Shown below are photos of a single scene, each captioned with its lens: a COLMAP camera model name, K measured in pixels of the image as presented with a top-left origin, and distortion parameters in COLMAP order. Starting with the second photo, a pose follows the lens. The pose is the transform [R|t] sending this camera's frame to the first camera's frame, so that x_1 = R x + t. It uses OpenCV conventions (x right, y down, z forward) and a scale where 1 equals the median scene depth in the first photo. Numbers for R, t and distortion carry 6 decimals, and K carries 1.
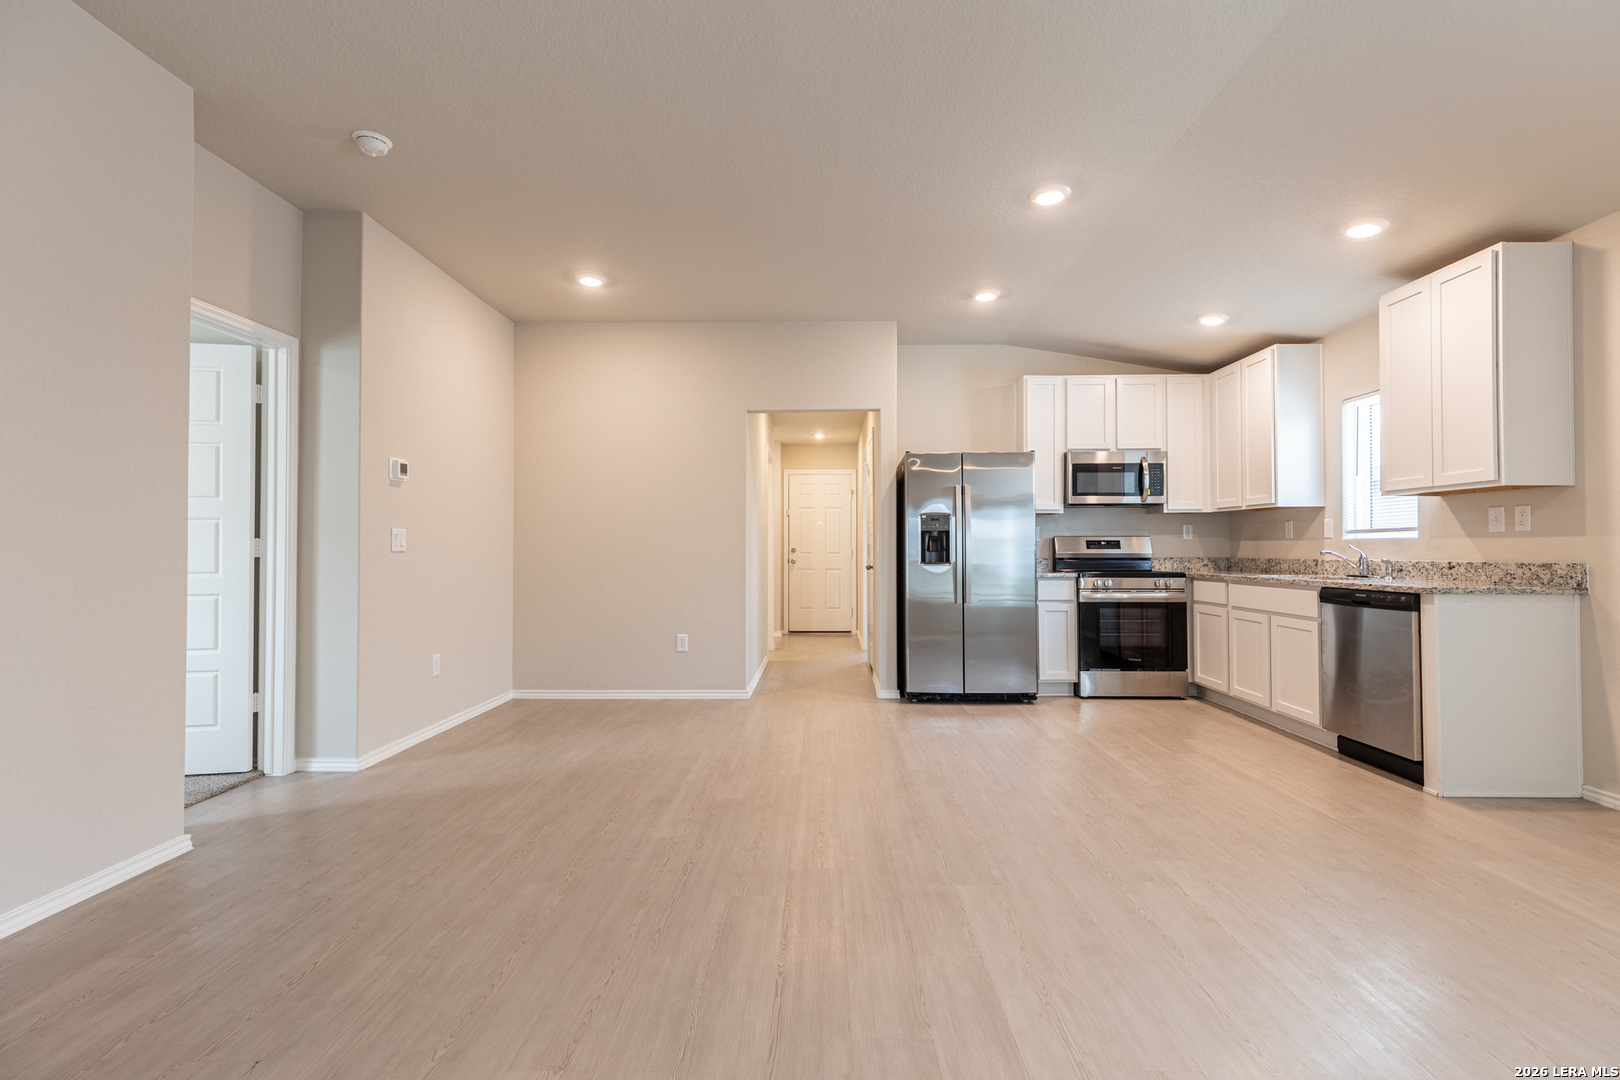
lens RADIAL K [[727.2, 0, 815.6], [0, 727.2, 535.5], [0, 0, 1]] dist [0.009110, -0.002153]
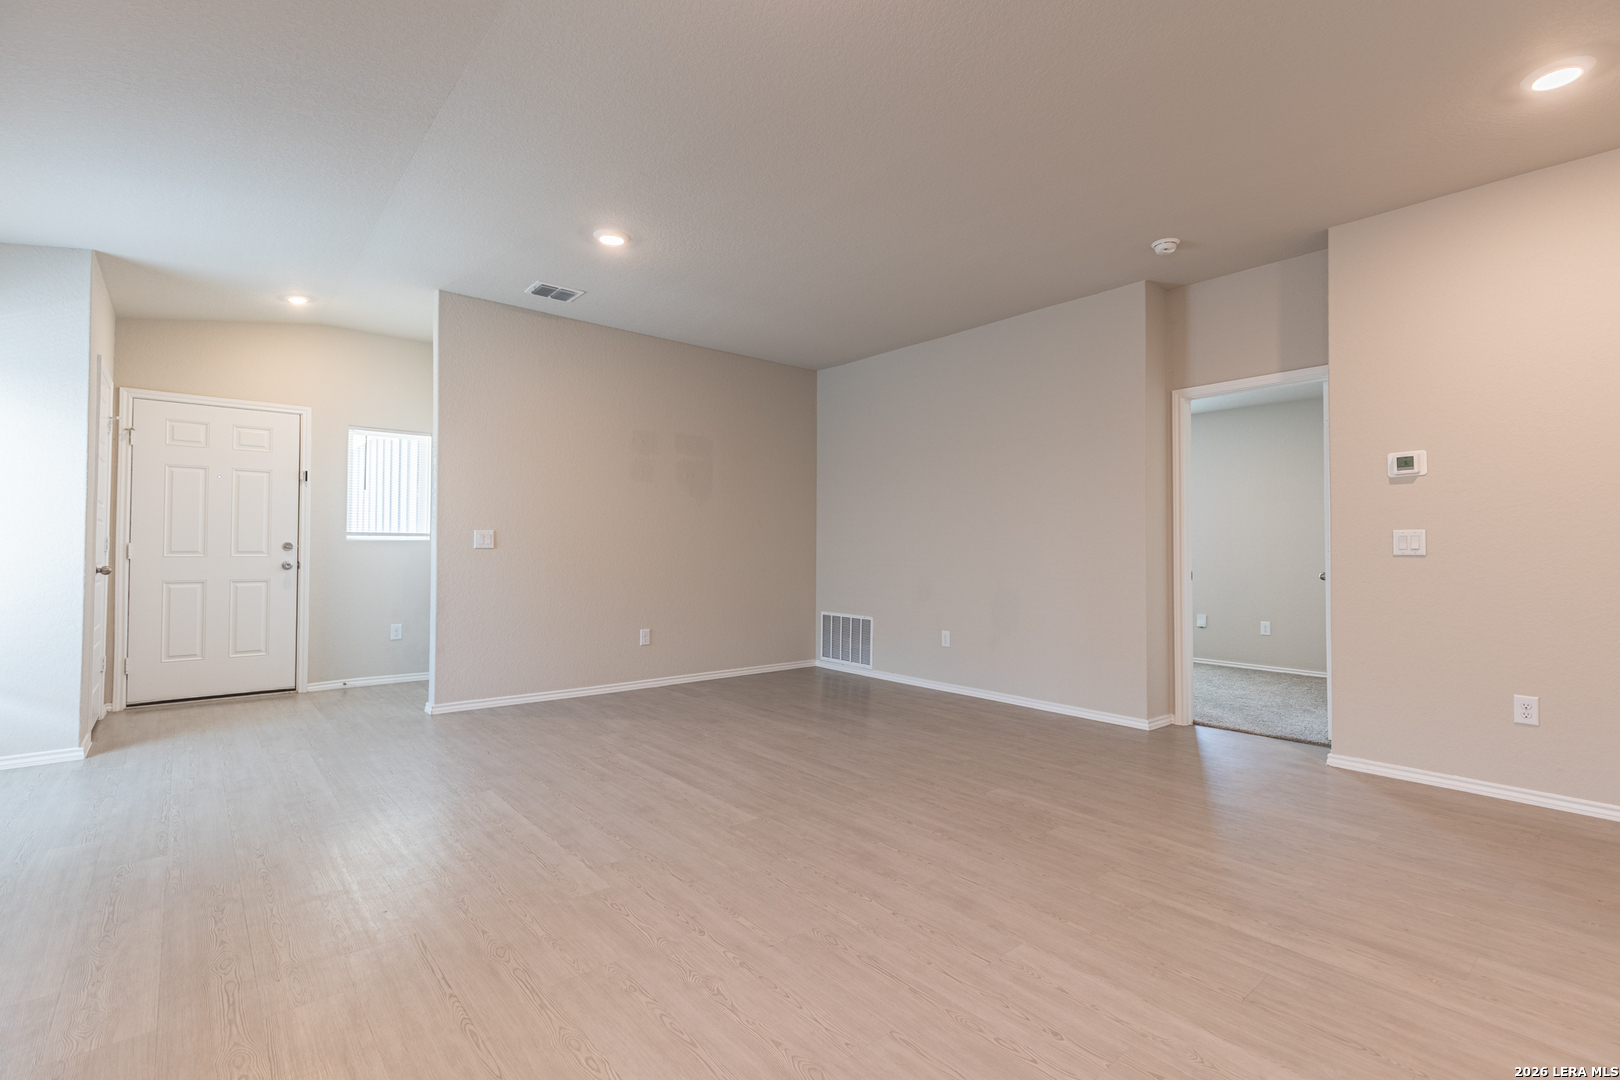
lens RADIAL K [[738.5, 0, 815.7], [0, 738.5, 534.8], [0, 0, 1]] dist [0.004122, -0.000700]
pose [[-0.752636, -0.017599, -0.658202, 0.562092], [0.008243, 0.999313, -0.036146, 0.023853], [0.658386, -0.032630, -0.751973, 1.190829]]
